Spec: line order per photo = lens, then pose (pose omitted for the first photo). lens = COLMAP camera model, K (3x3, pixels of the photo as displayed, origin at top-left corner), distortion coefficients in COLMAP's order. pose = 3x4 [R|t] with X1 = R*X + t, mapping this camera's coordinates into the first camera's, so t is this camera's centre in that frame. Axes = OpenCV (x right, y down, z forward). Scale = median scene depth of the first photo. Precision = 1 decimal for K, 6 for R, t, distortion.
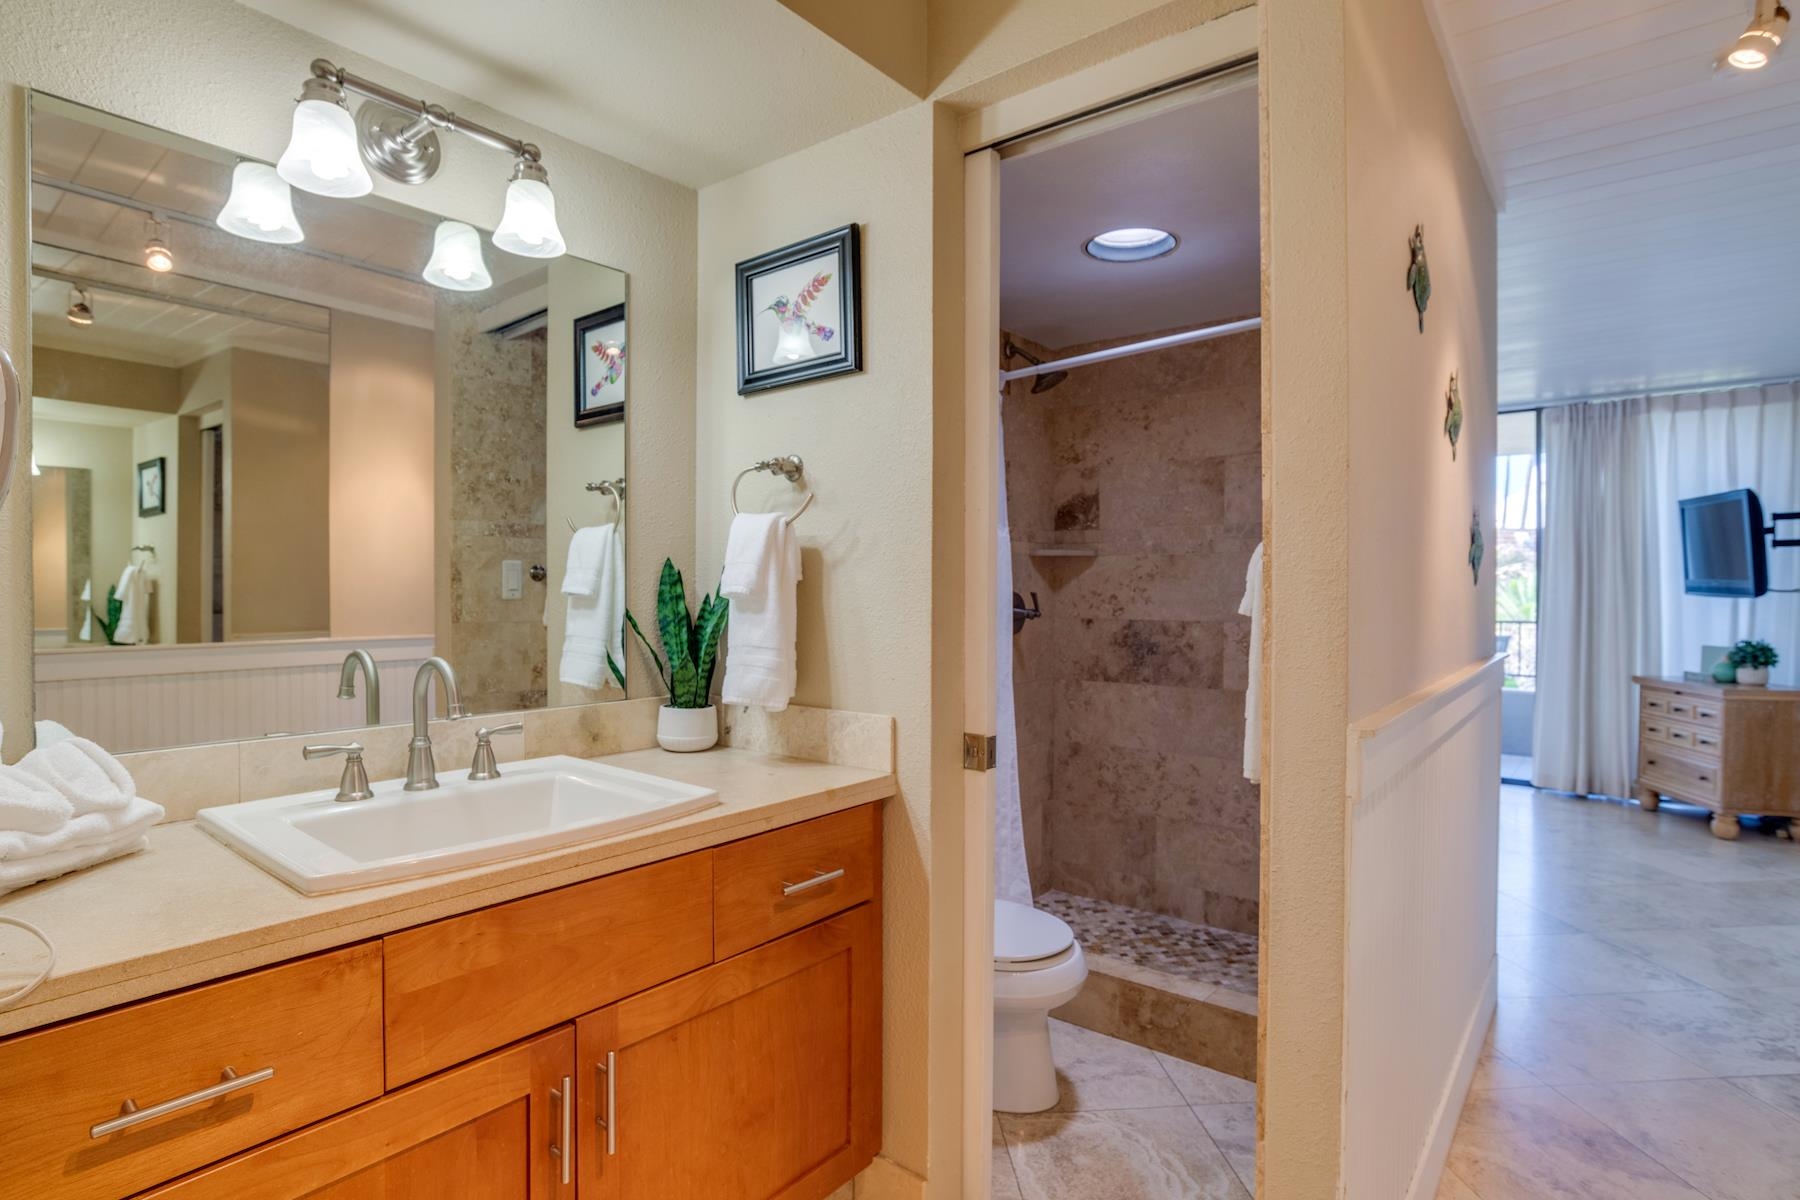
lens RADIAL K [[903.4, 0, 901.8], [0, 903.4, 595.8], [0, 0, 1]] dist [-0.071340, 0.031659]
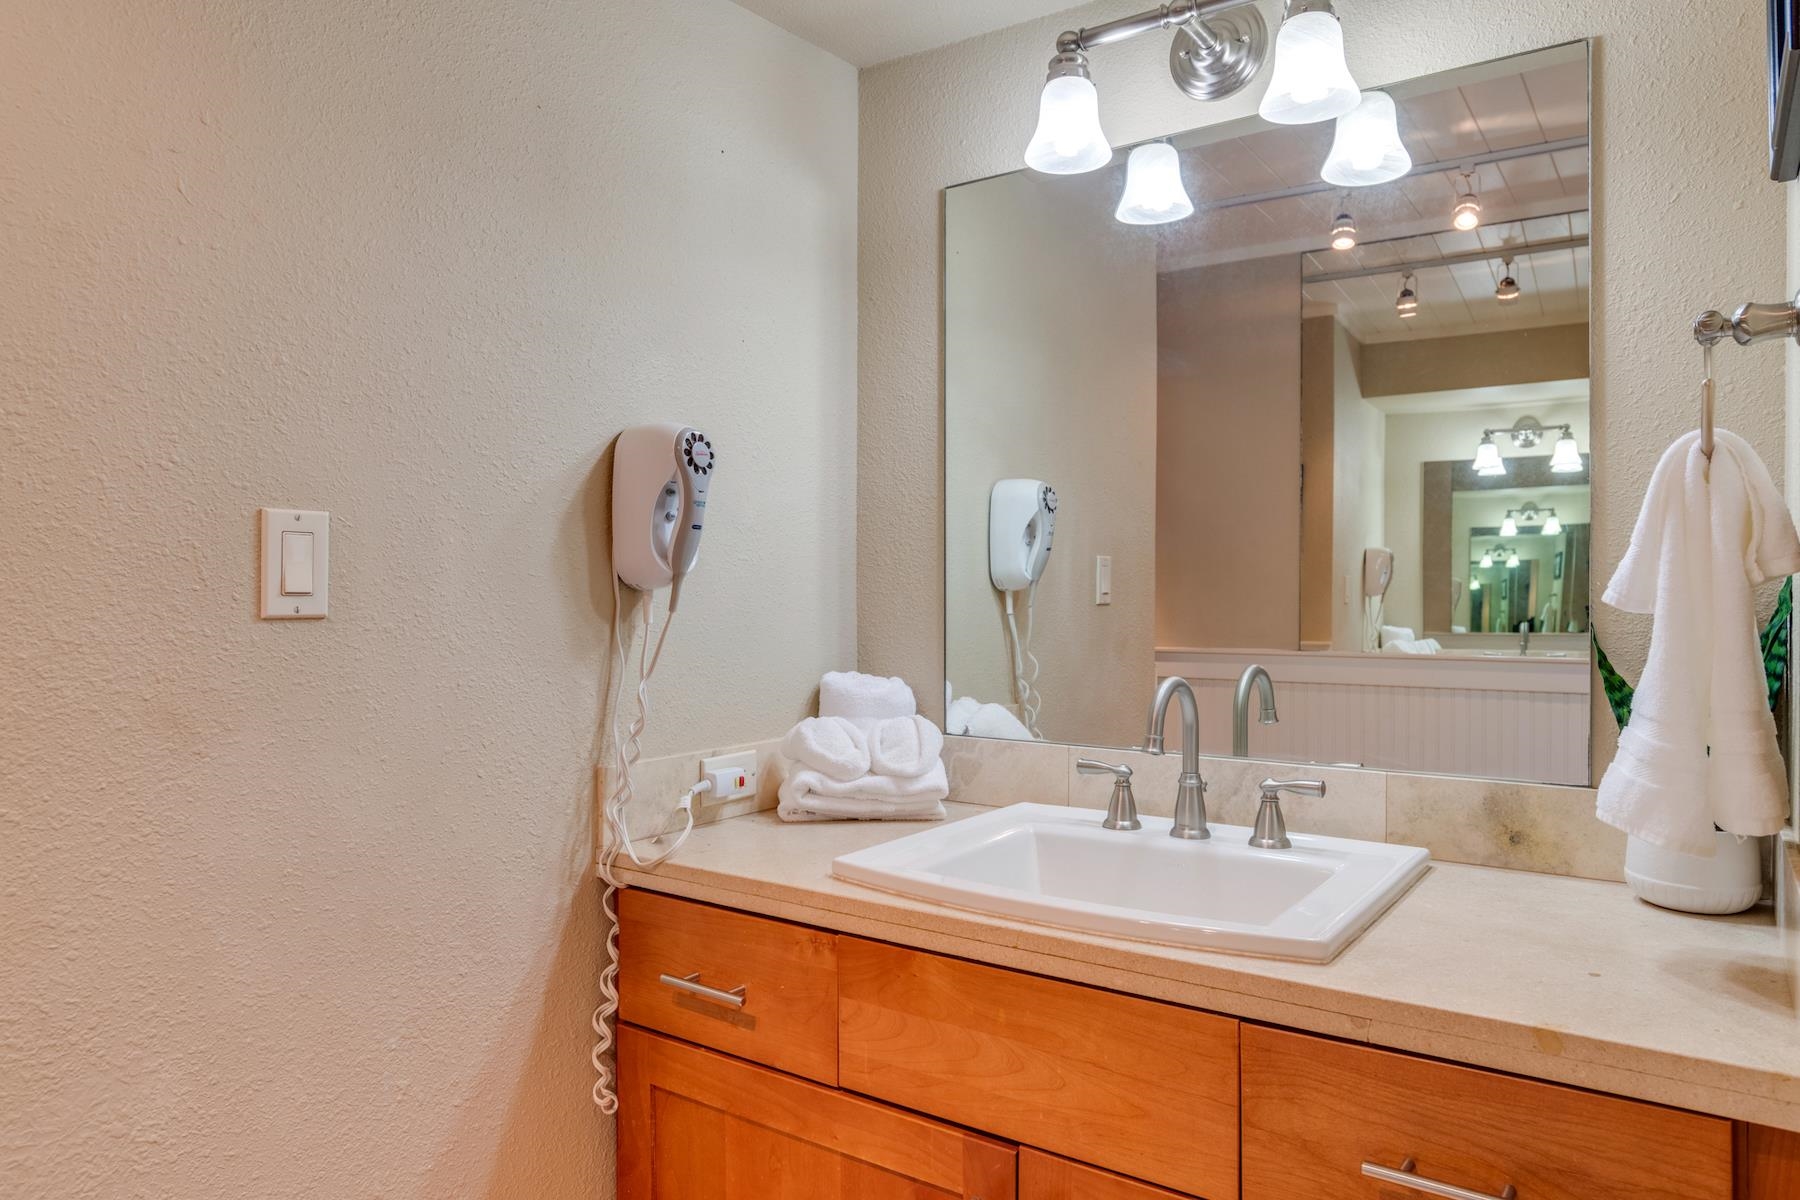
lens RADIAL K [[1164.8, 0, 895.6], [0, 1164.8, 594.1], [0, 0, 1]] dist [-0.038520, 0.036266]
pose [[0.073744, 0.004627, -0.997266, 0.526564], [-0.008691, 0.999954, 0.003997, -0.009350], [0.997239, 0.008373, 0.073781, 0.666515]]
